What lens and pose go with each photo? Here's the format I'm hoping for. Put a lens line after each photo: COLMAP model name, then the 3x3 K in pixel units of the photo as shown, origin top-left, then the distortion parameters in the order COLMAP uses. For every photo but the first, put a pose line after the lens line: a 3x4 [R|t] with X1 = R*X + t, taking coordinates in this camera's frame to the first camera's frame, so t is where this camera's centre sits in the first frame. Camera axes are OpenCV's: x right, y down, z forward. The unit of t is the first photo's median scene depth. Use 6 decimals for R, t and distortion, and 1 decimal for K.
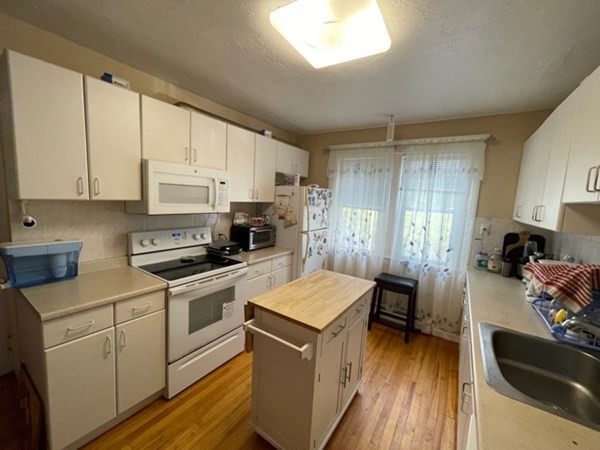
lens RADIAL K [[242.9, 0, 300.1], [0, 242.9, 225.1], [0, 0, 1]] dist [-0.004801, 0.001244]
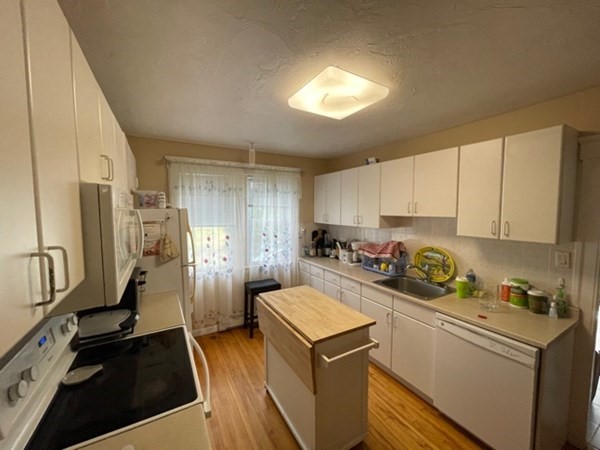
lens RADIAL K [[242.9, 0, 299.3], [0, 242.9, 224.6], [0, 0, 1]] dist [-0.004801, 0.001244]
pose [[0.445160, -0.116760, 0.887806, -0.558127], [0.129873, 0.989398, 0.065000, -0.115015], [-0.885983, 0.086367, 0.455605, 0.309354]]
